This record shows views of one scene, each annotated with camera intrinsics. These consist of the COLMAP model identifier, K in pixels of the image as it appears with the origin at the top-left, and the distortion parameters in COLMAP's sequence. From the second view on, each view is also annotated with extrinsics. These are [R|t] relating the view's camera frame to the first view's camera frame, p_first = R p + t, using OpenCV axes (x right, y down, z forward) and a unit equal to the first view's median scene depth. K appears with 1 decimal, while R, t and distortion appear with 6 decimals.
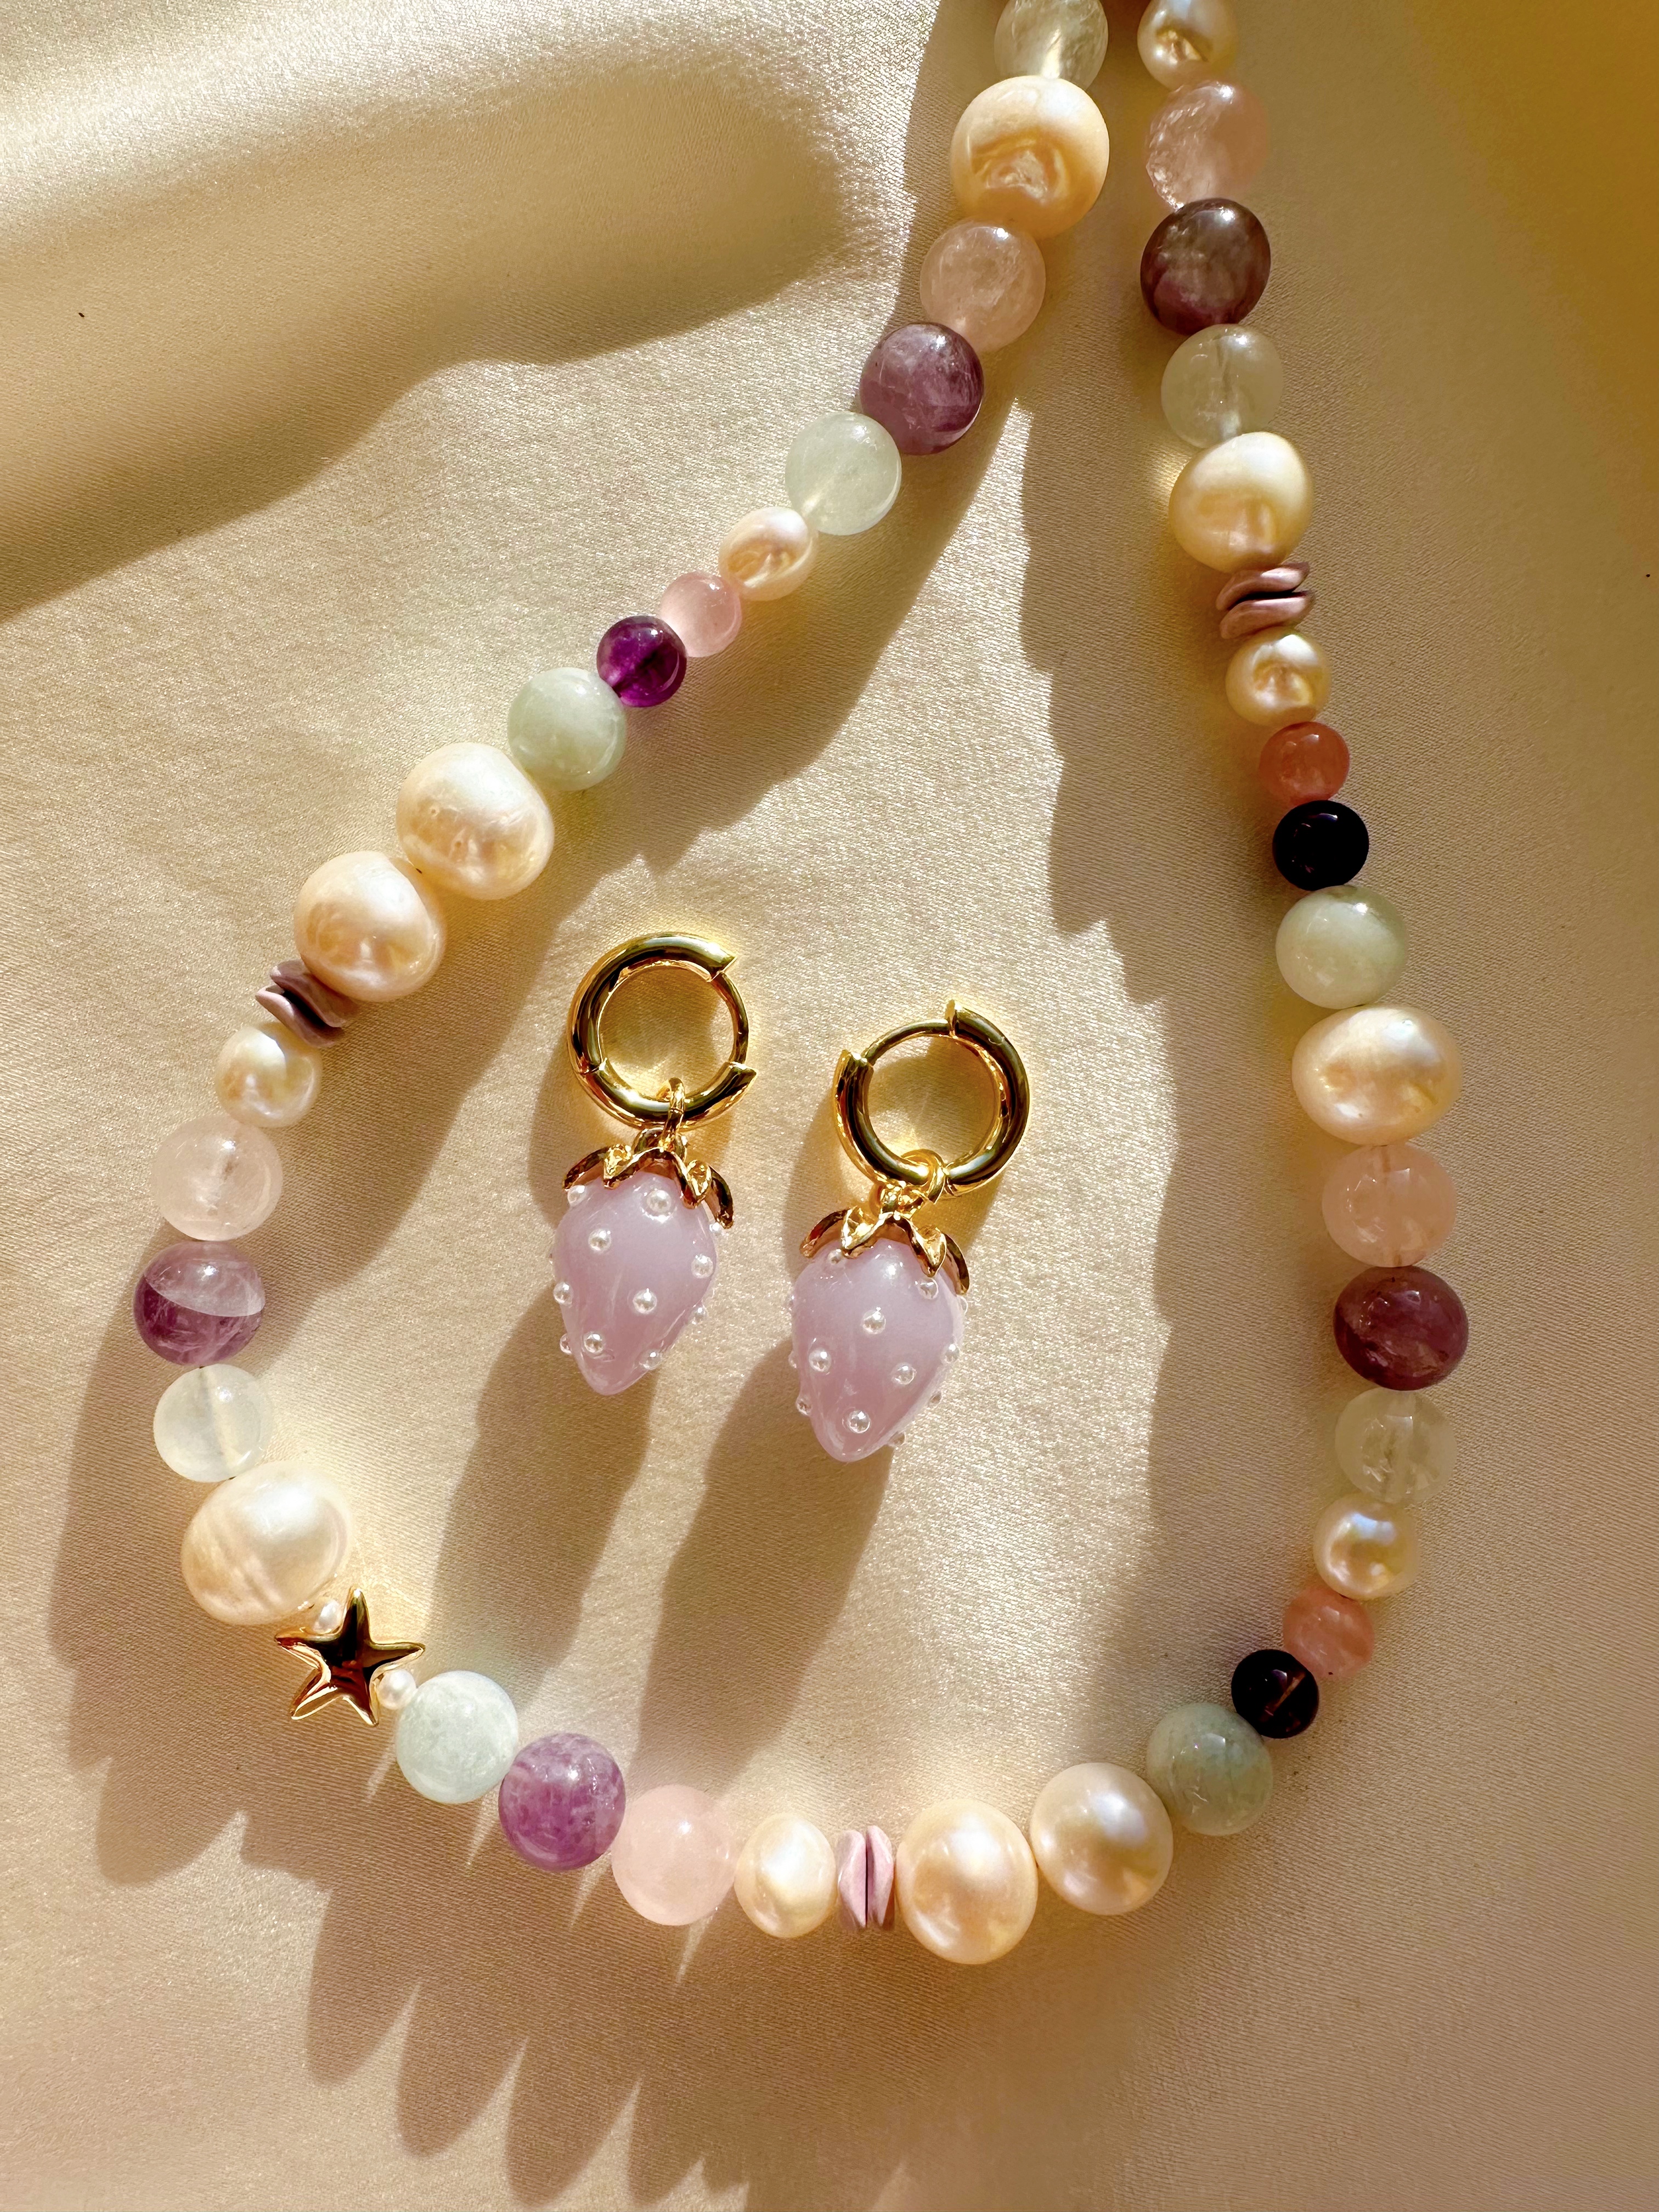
lens RADIAL K [[1526.7, 0, 975.6], [0, 1526.7, 1107.9], [0, 0, 1]] dist [-0.125196, 0.245759]
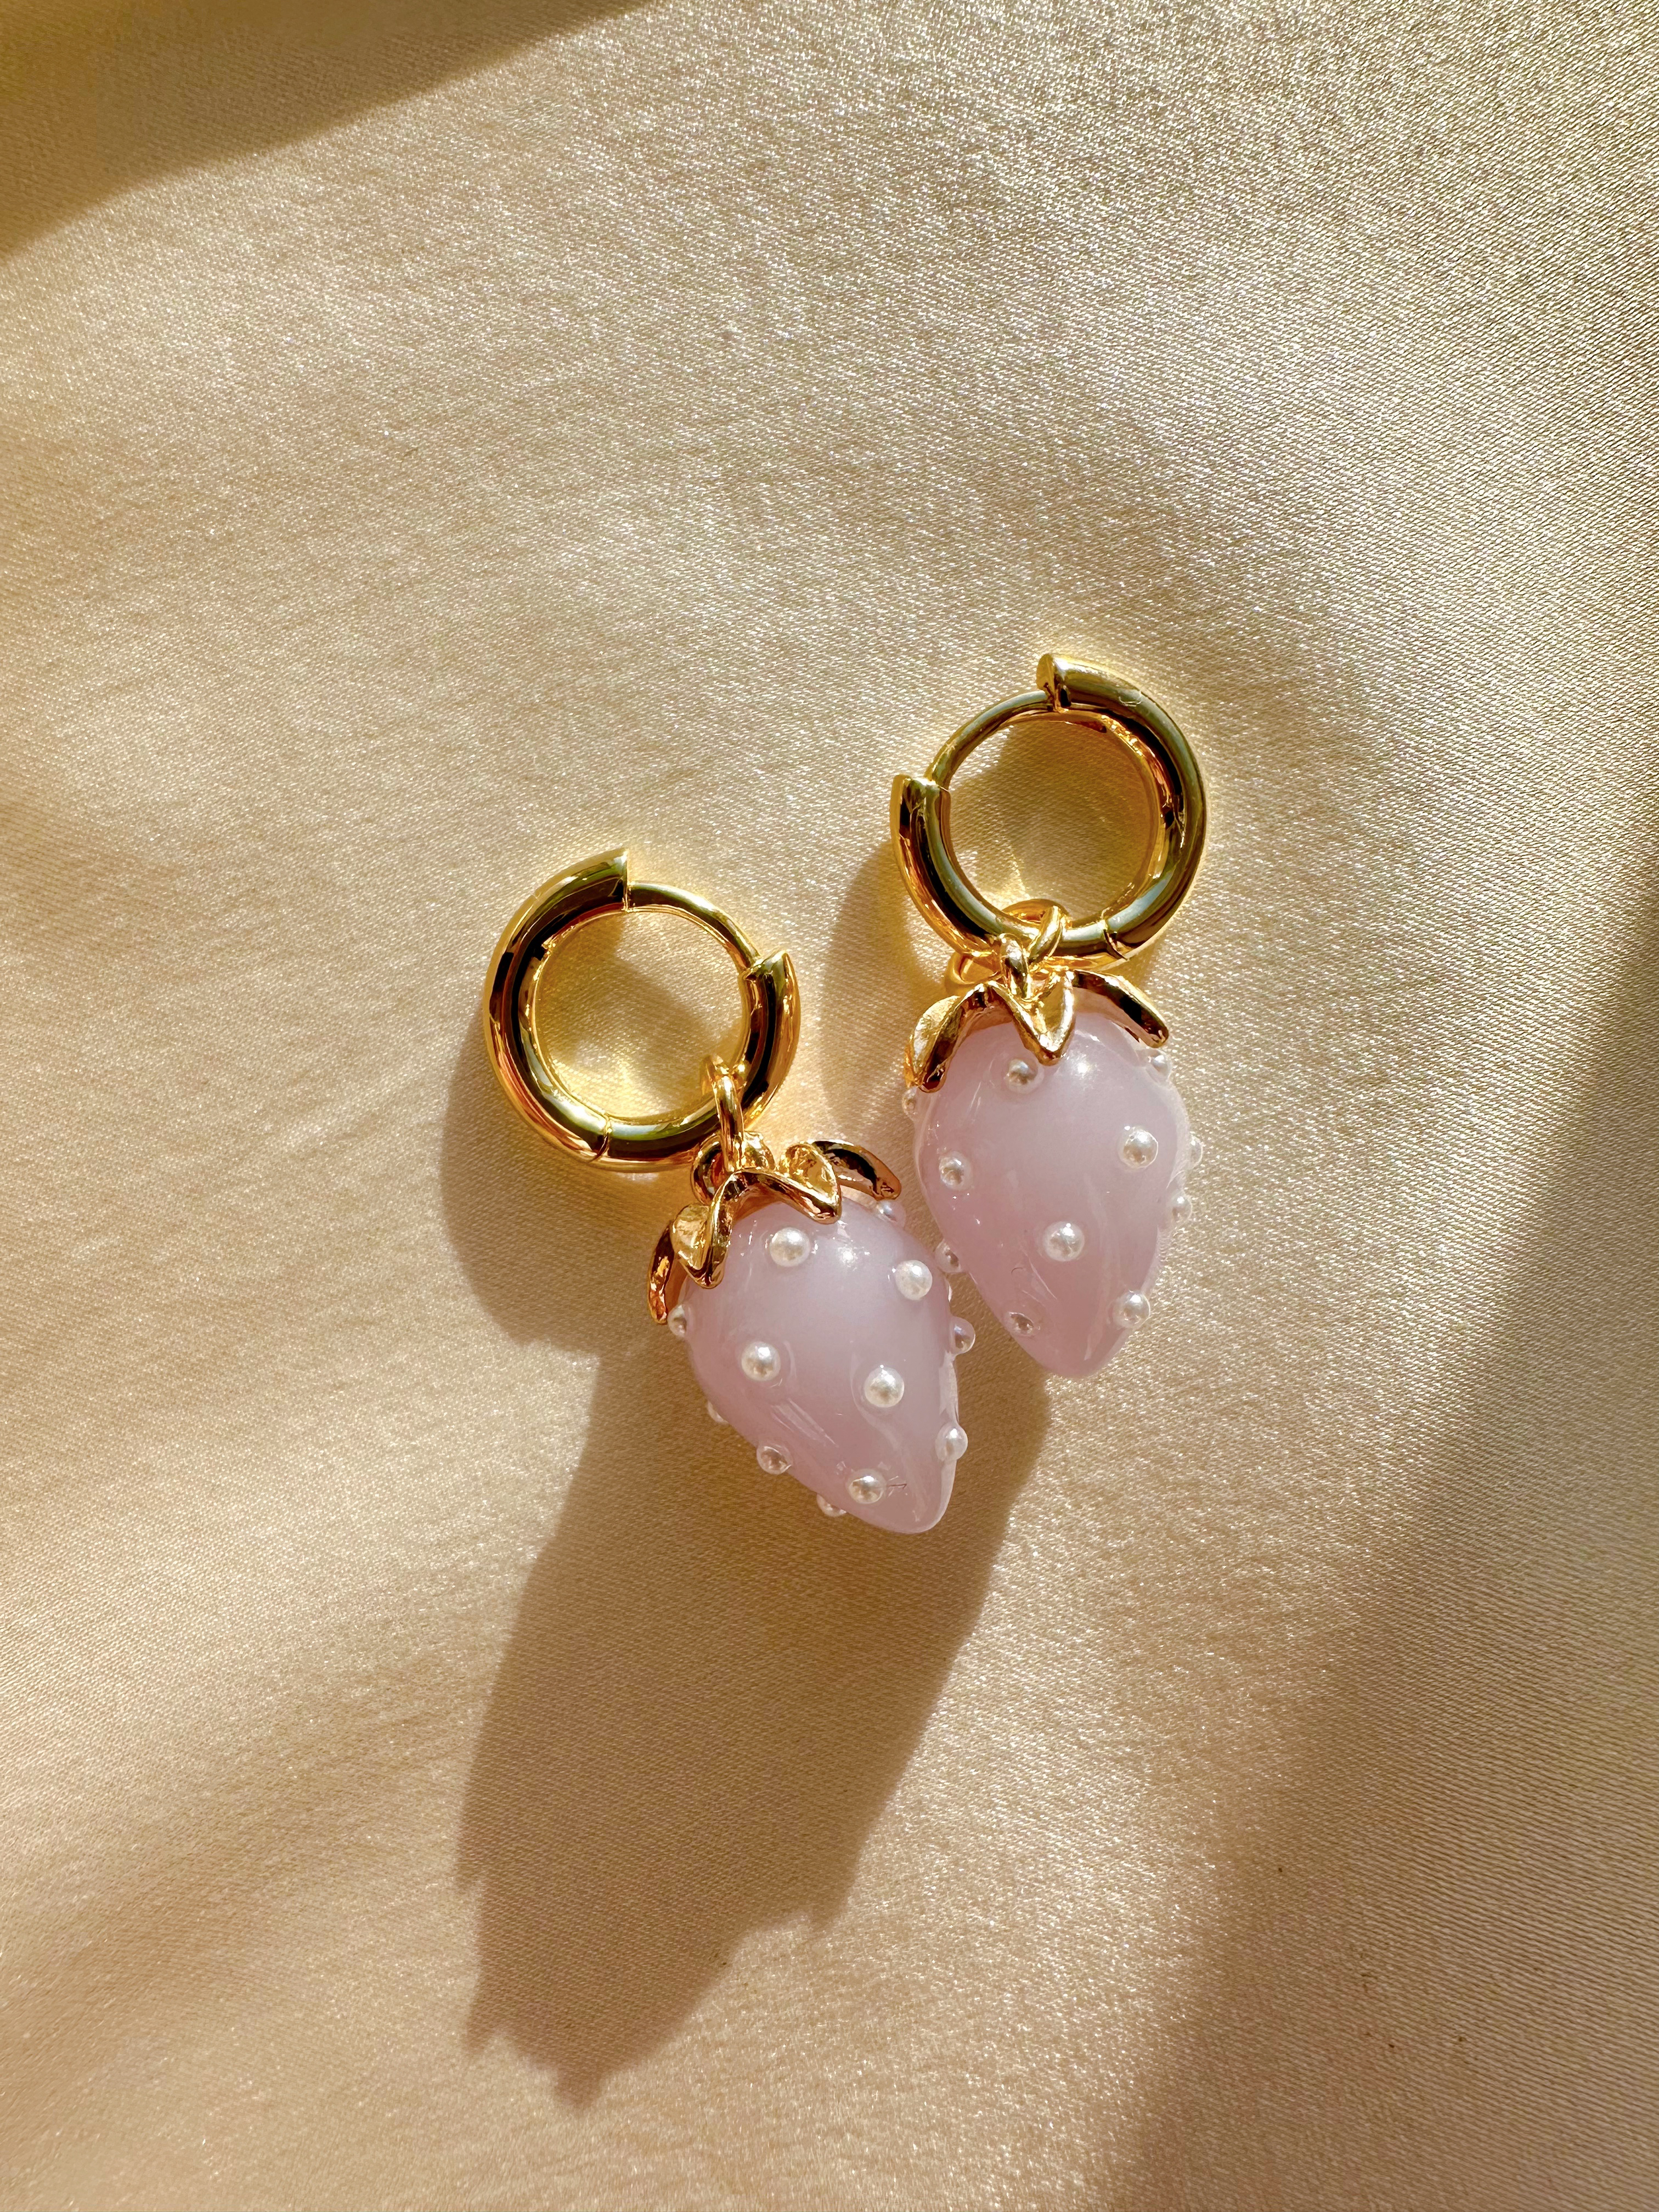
lens RADIAL K [[1526.7, 0, 975.6], [0, 1526.7, 1107.9], [0, 0, 1]] dist [-0.125196, 0.245759]
pose [[0.998036, 0.038469, 0.049436, -0.050932], [-0.041190, 0.997622, 0.055254, 0.001223], [-0.047193, -0.057182, 0.997248, 0.367264]]
